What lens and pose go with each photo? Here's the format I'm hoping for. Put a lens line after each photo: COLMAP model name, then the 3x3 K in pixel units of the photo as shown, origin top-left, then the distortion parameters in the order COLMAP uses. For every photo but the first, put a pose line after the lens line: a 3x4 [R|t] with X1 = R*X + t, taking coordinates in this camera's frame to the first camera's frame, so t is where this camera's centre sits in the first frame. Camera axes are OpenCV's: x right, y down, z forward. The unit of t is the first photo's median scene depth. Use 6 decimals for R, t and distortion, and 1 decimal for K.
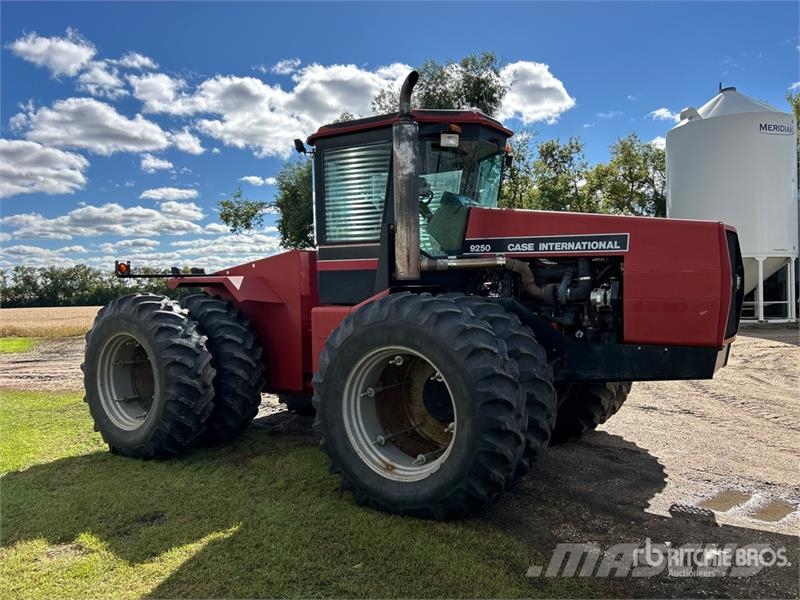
lens RADIAL K [[653.8, 0, 397.2], [0, 653.8, 305.7], [0, 0, 1]] dist [0.091164, -0.152658]
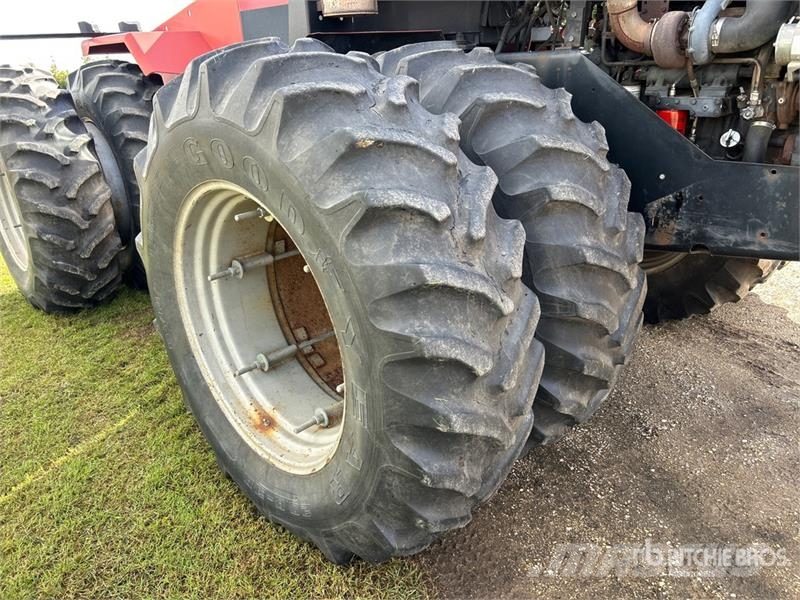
lens RADIAL K [[606.9, 0, 399.6], [0, 606.9, 306.1], [0, 0, 1]] dist [0.067997, -0.079666]
pose [[0.974348, 0.059070, -0.217156, 0.161040], [0.019816, 0.938670, 0.344247, 0.003818], [0.224173, -0.339719, 0.913421, 0.550521]]
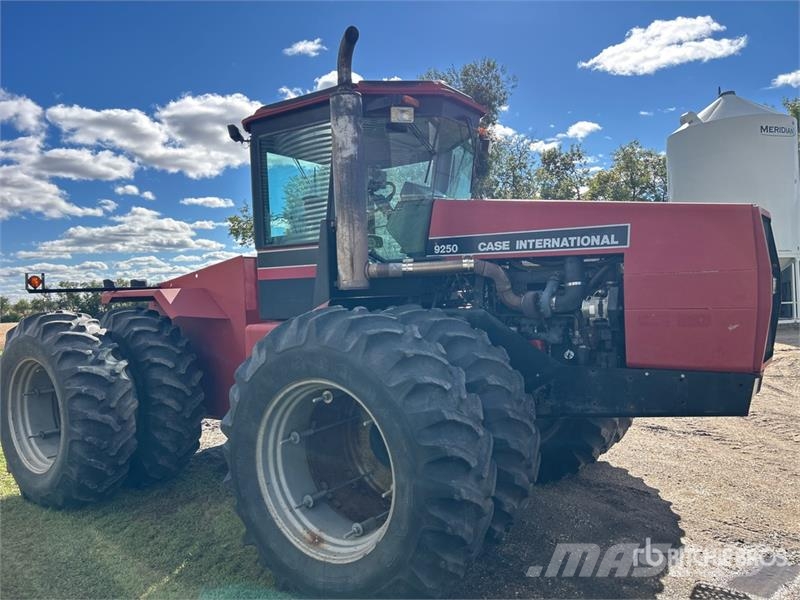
lens RADIAL K [[606.9, 0, 399.6], [0, 606.9, 306.1], [0, 0, 1]] dist [0.067997, -0.079666]
pose [[0.999470, -0.018411, -0.026865, 0.094254], [0.018182, 0.999797, -0.008736, -0.012026], [0.027020, 0.008243, 0.999601, 0.262624]]
